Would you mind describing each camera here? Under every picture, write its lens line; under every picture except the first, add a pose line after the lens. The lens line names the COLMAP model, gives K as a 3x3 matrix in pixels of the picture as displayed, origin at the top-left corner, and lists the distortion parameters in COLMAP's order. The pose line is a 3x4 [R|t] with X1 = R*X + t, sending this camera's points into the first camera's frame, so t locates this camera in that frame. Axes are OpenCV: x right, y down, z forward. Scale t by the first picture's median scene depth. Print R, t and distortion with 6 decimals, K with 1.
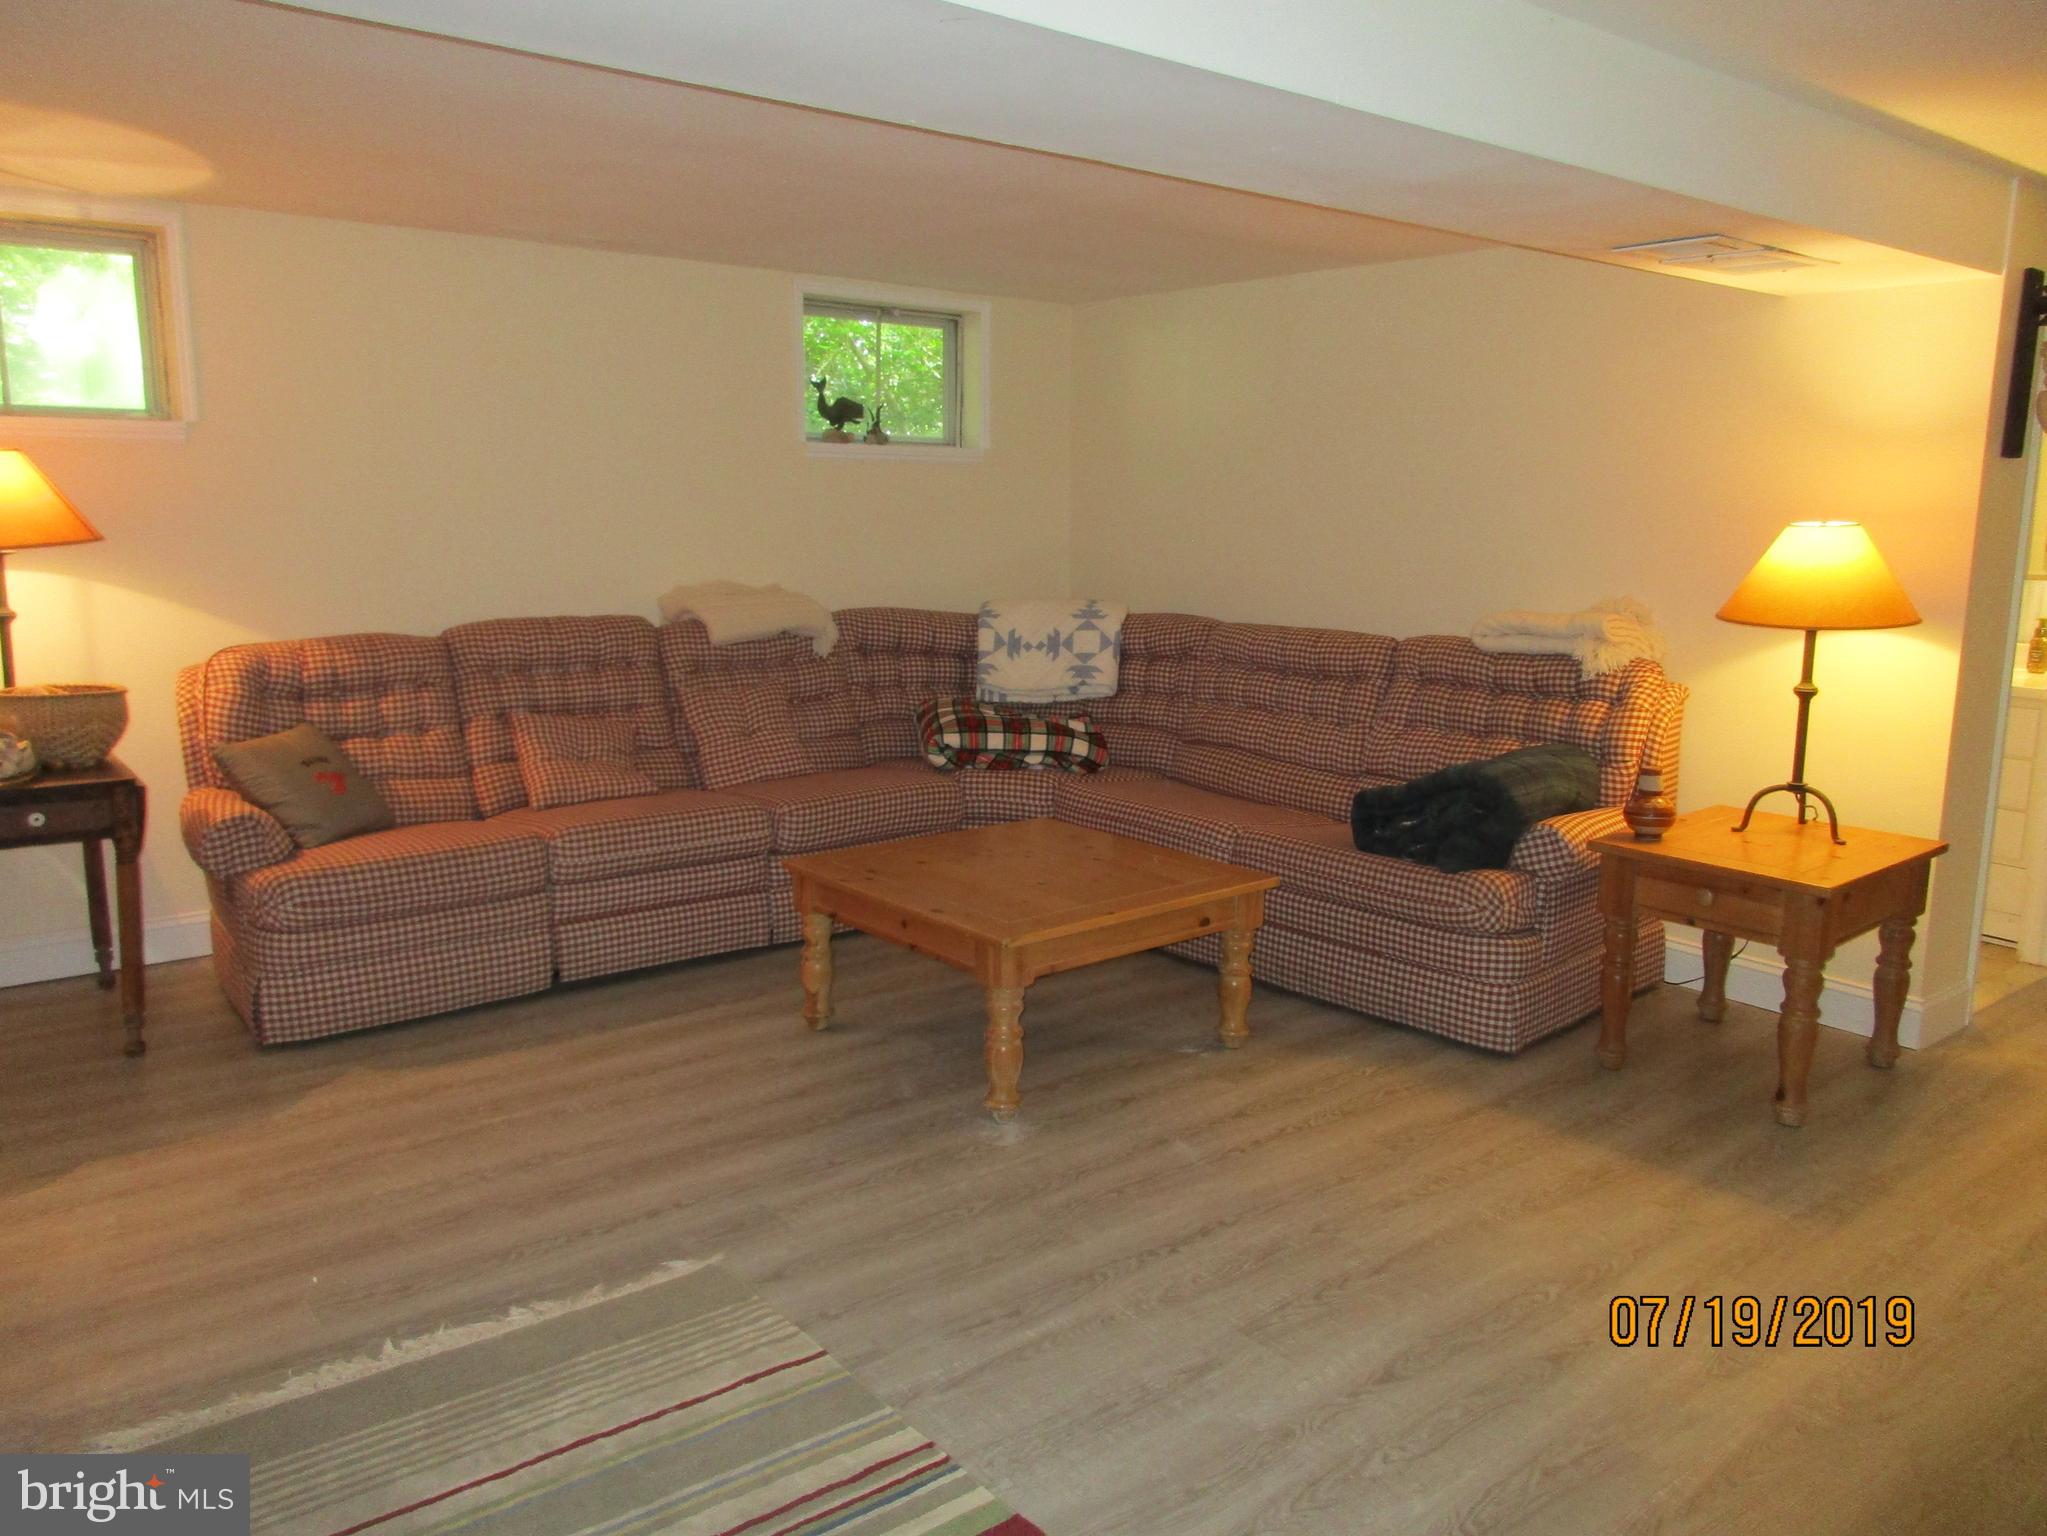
lens RADIAL K [[1549.2, 0, 1023.5], [0, 1549.2, 768.0], [0, 0, 1]] dist [-0.002278, 0.013755]
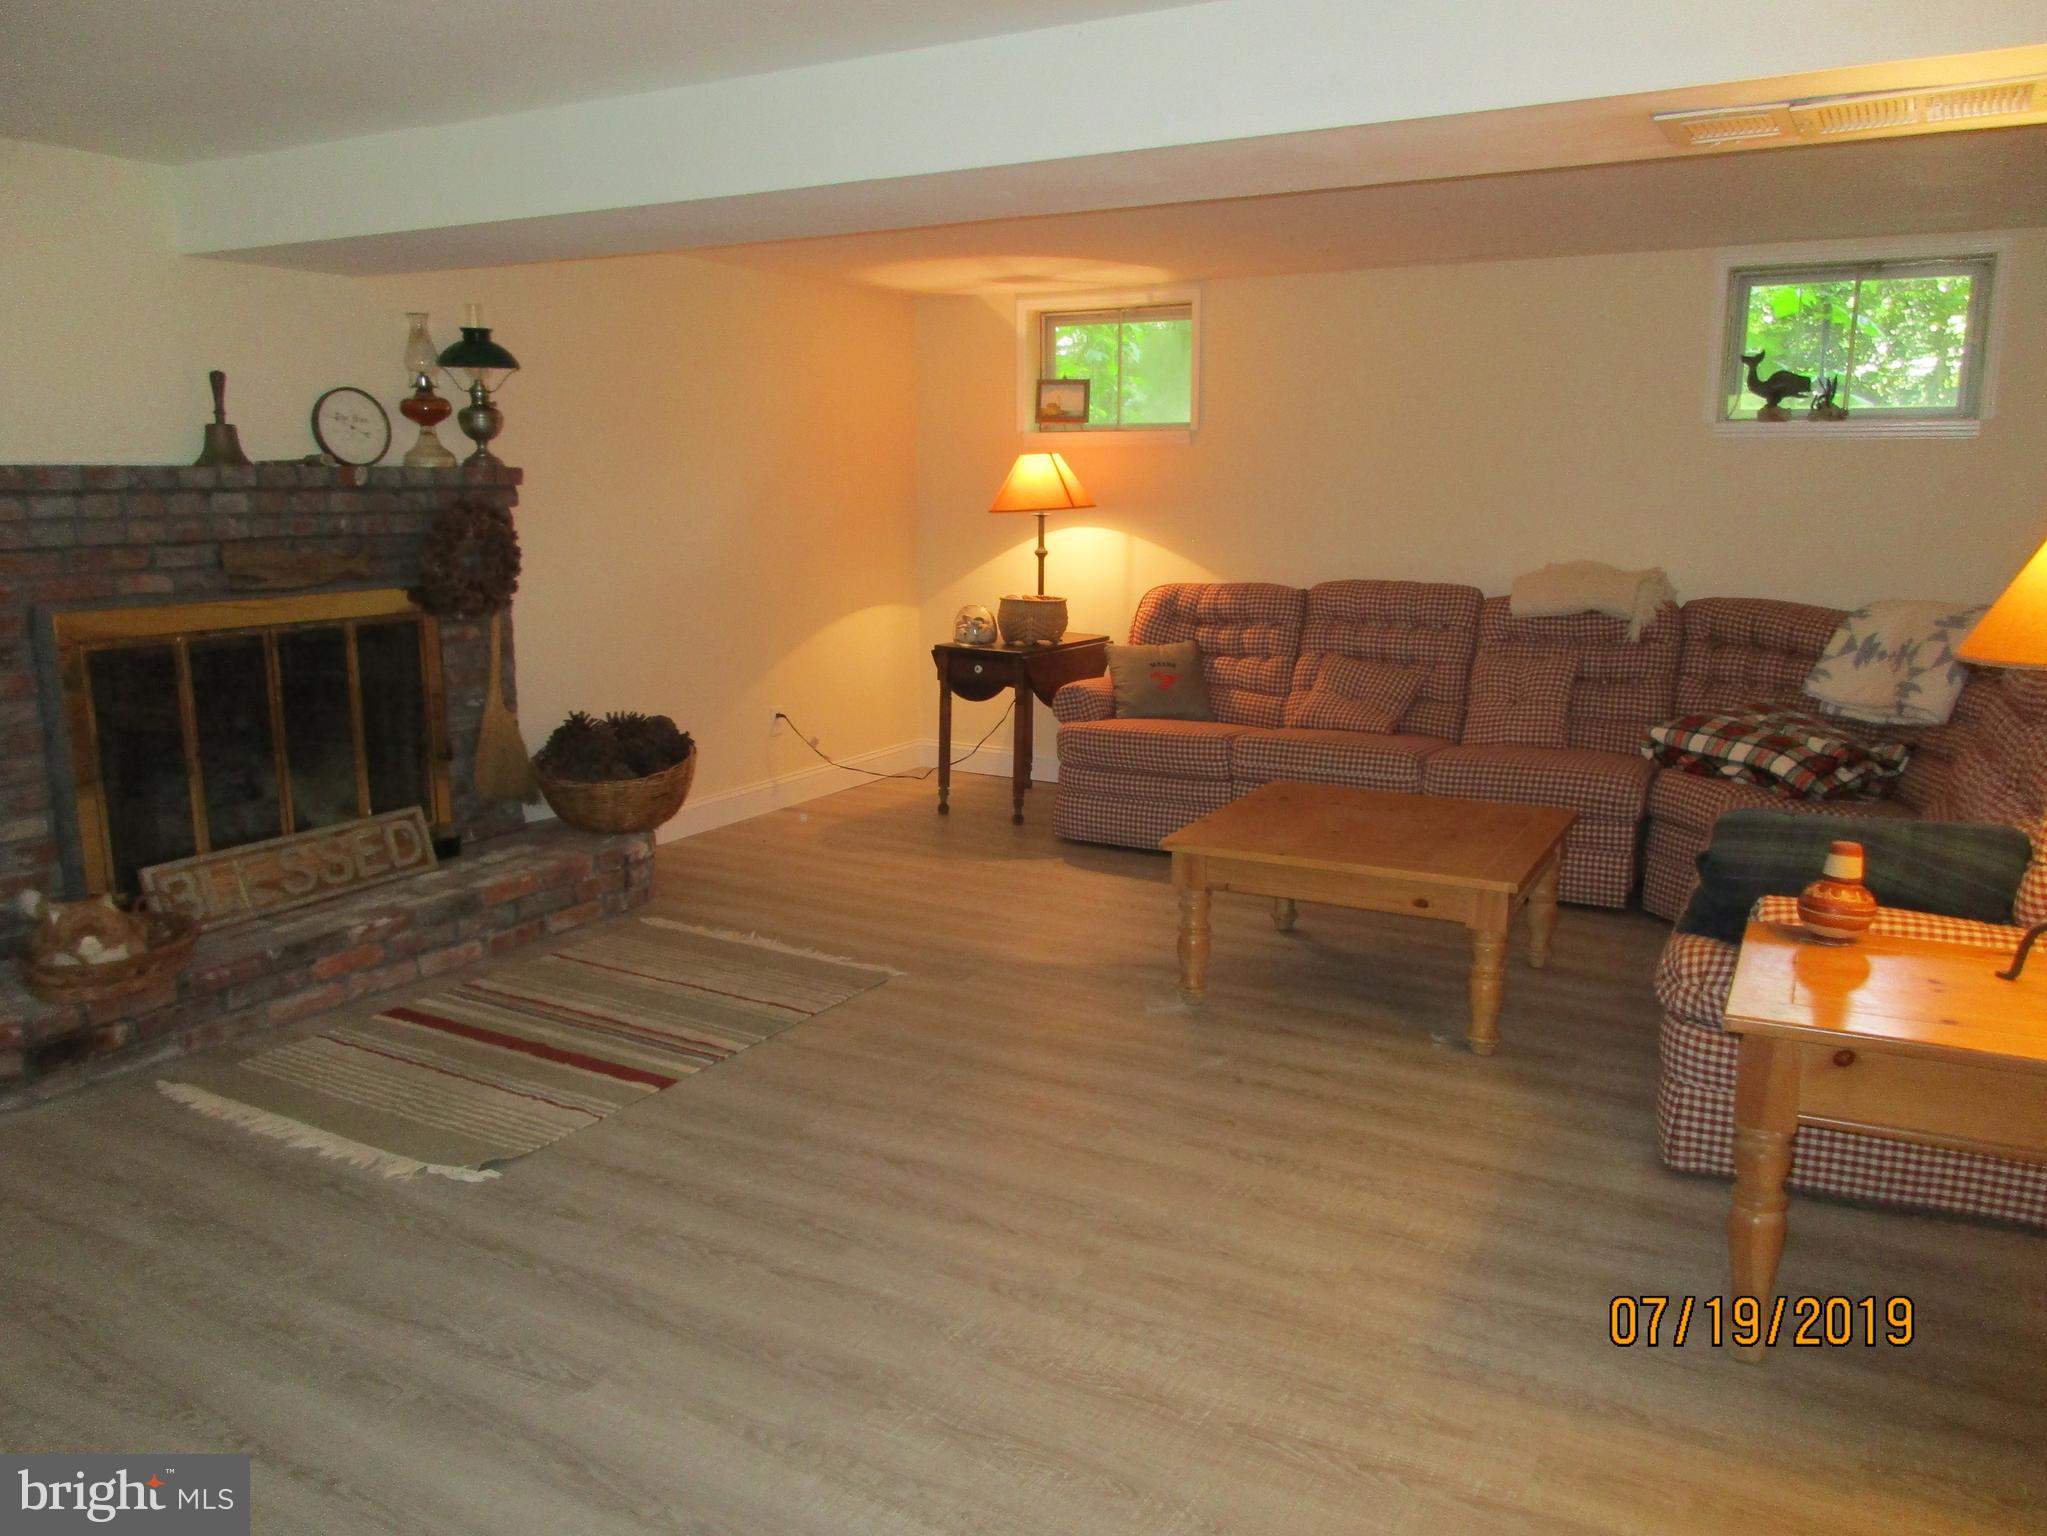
lens RADIAL K [[1549.2, 0, 1023.5], [0, 1549.2, 768.0], [0, 0, 1]] dist [-0.002278, 0.013755]
pose [[0.356124, 0.160576, -0.920539, 0.700959], [-0.163445, 0.980642, 0.107829, -0.037097], [0.920033, 0.112057, 0.375475, 0.298672]]
